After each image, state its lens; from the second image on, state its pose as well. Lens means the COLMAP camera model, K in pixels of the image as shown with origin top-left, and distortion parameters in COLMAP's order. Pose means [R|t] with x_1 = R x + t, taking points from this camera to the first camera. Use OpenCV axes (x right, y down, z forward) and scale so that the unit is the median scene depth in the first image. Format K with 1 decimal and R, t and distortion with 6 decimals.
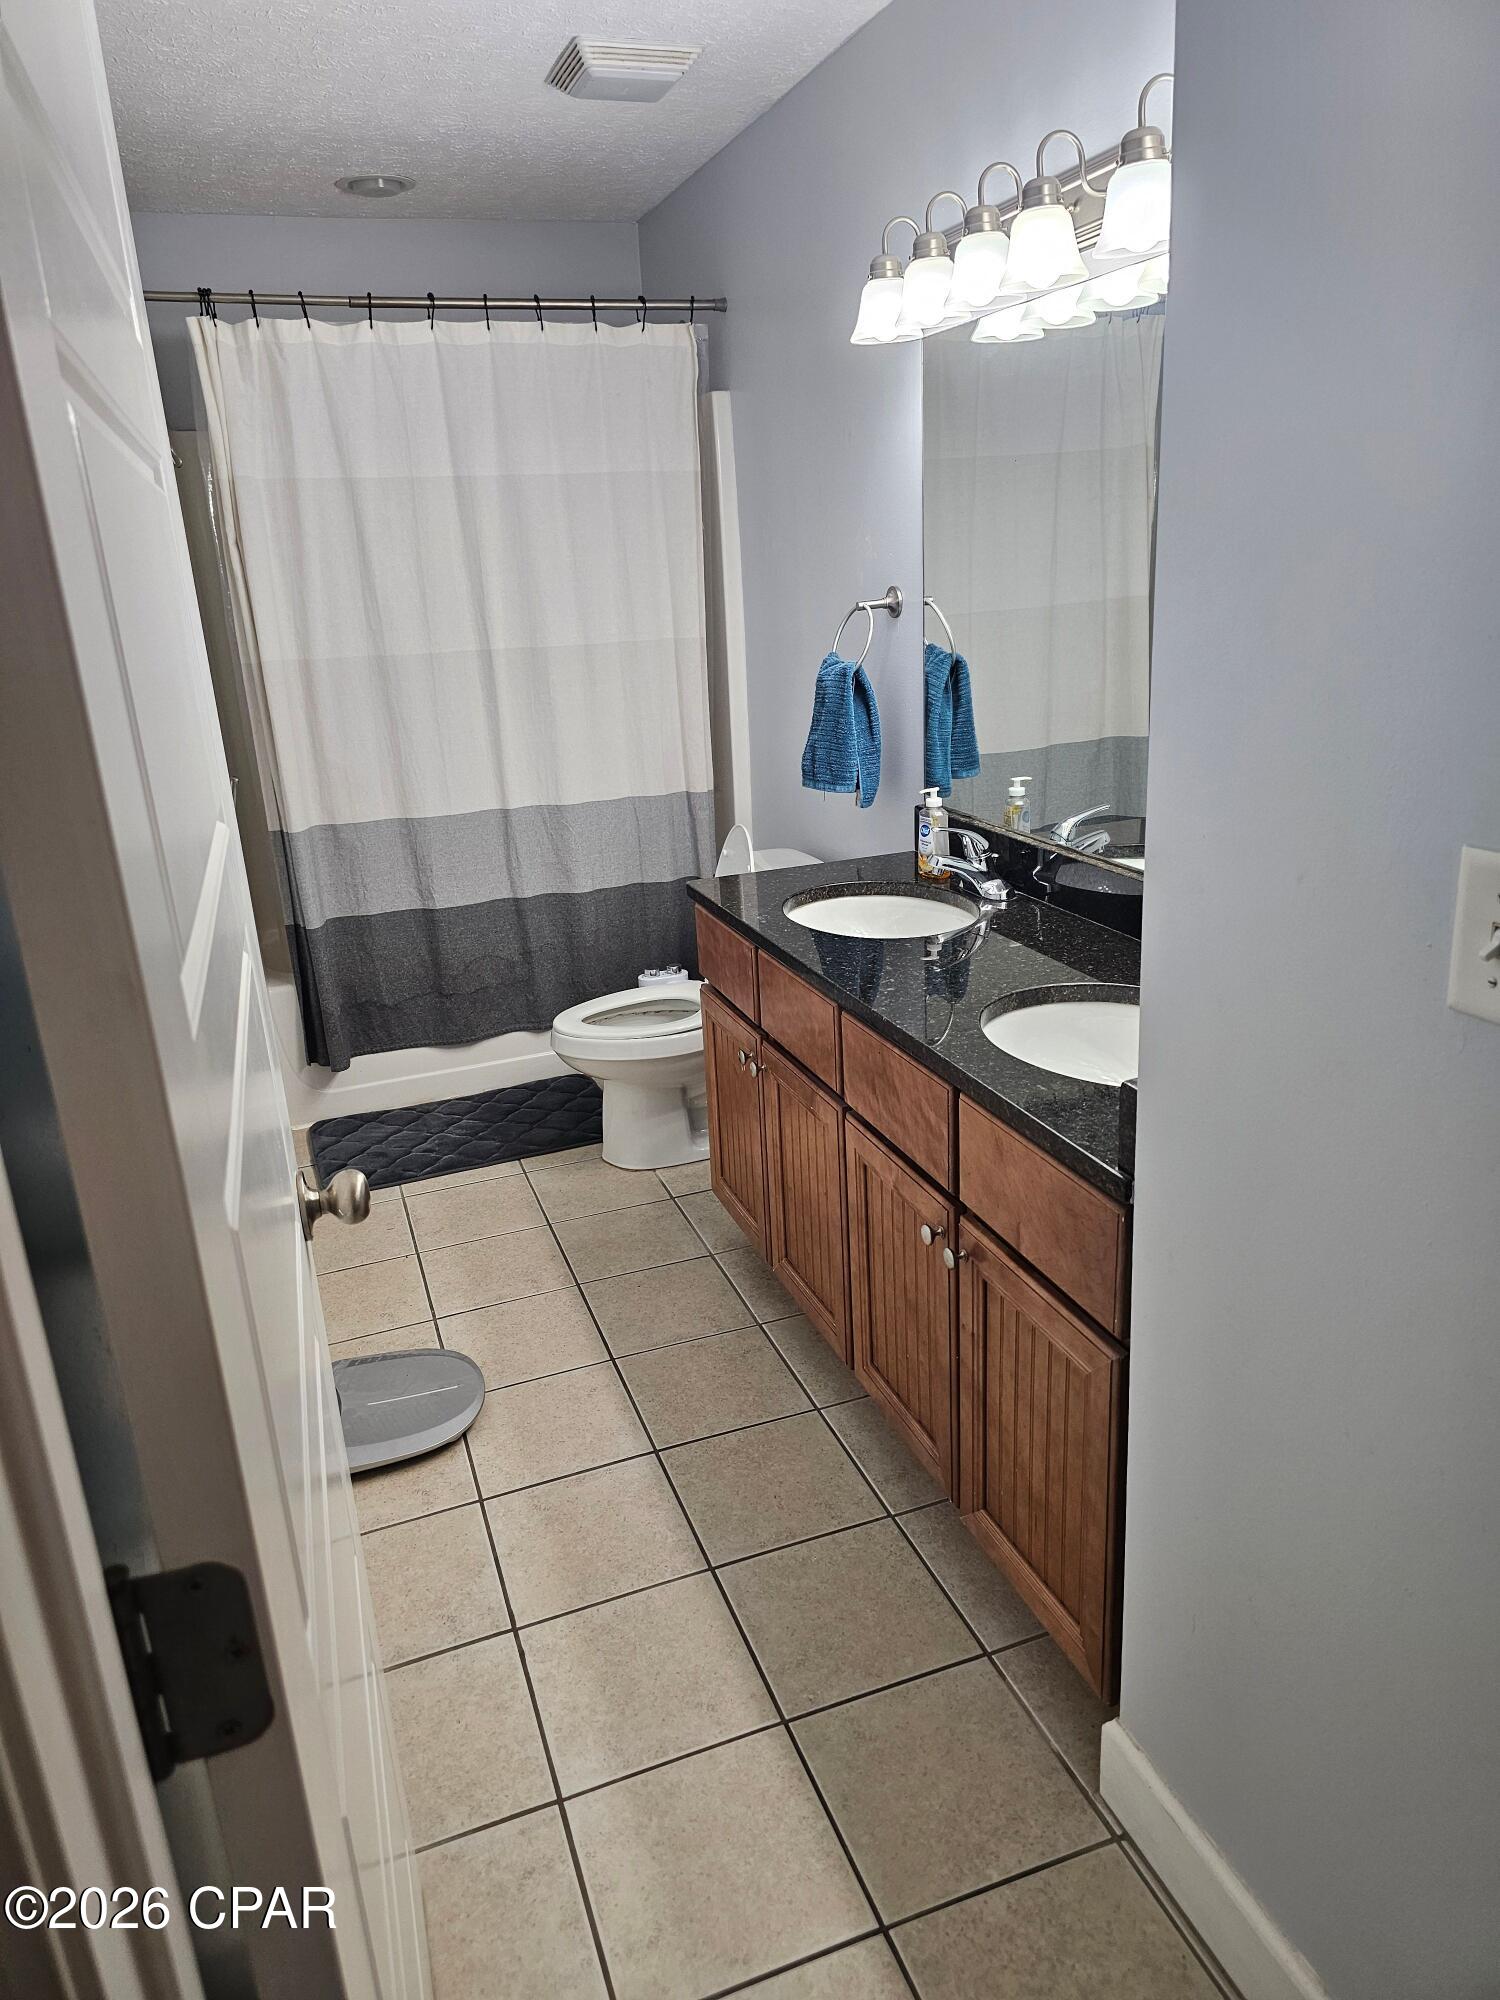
lens RADIAL K [[1337.9, 0, 754.4], [0, 1337.9, 997.4], [0, 0, 1]] dist [0.059627, -0.053962]
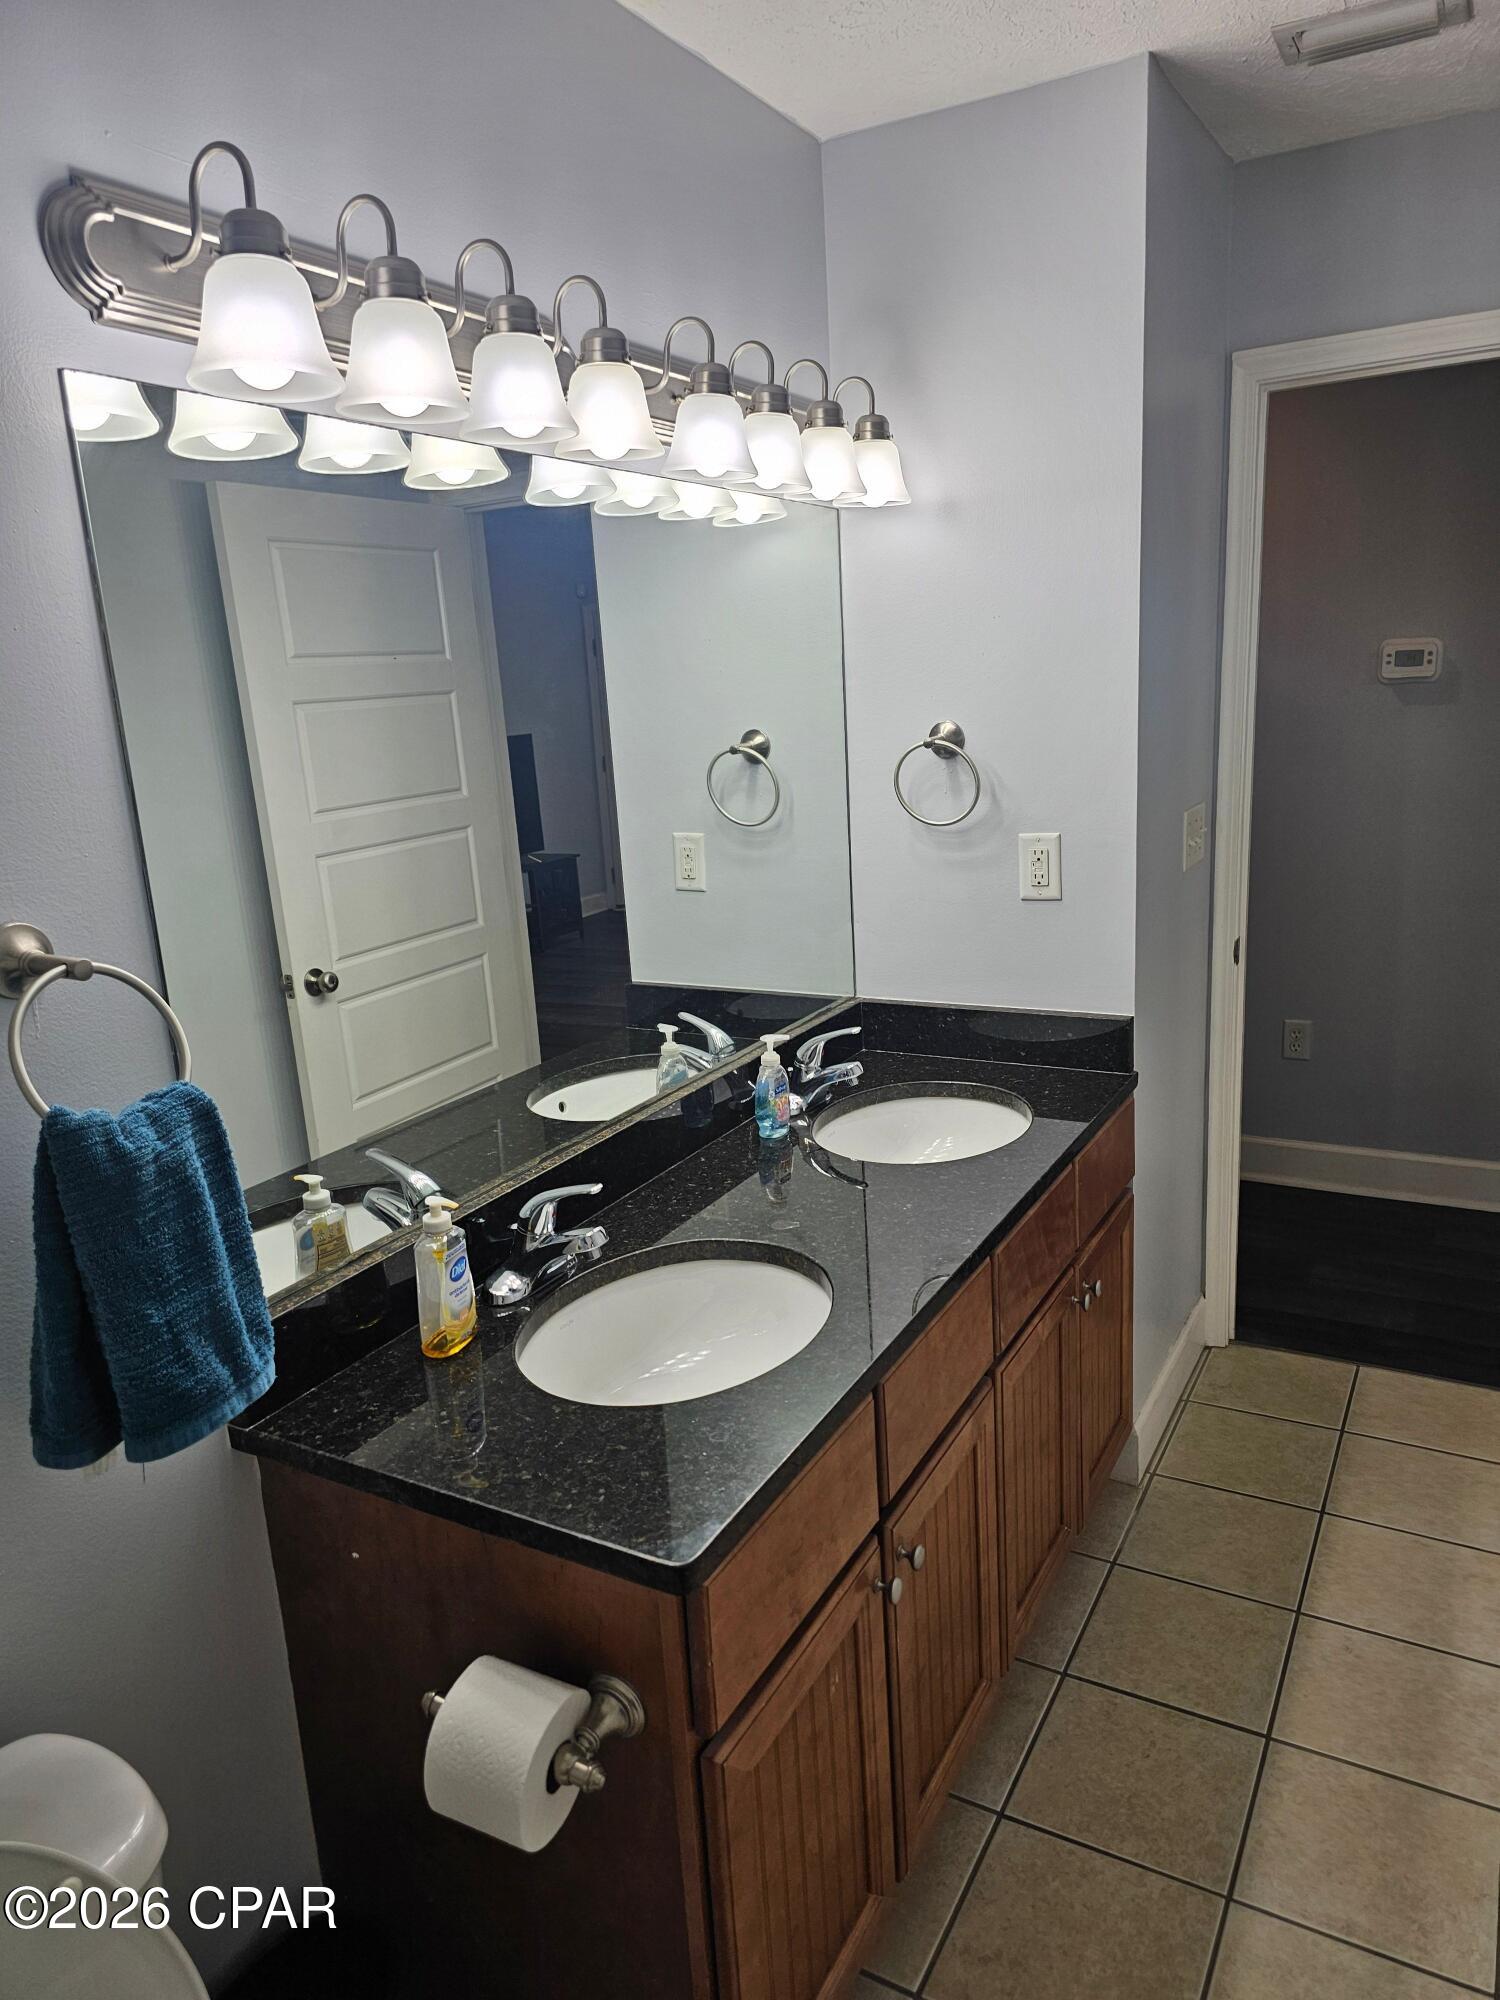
lens RADIAL K [[1337.9, 0, 757.1], [0, 1337.9, 1002.3], [0, 0, 1]] dist [0.059627, -0.053962]
pose [[-0.643693, -0.091439, 0.759801, -0.497074], [0.328826, 0.863466, 0.382492, -0.528722], [-0.691037, 0.496050, -0.525740, 1.545980]]
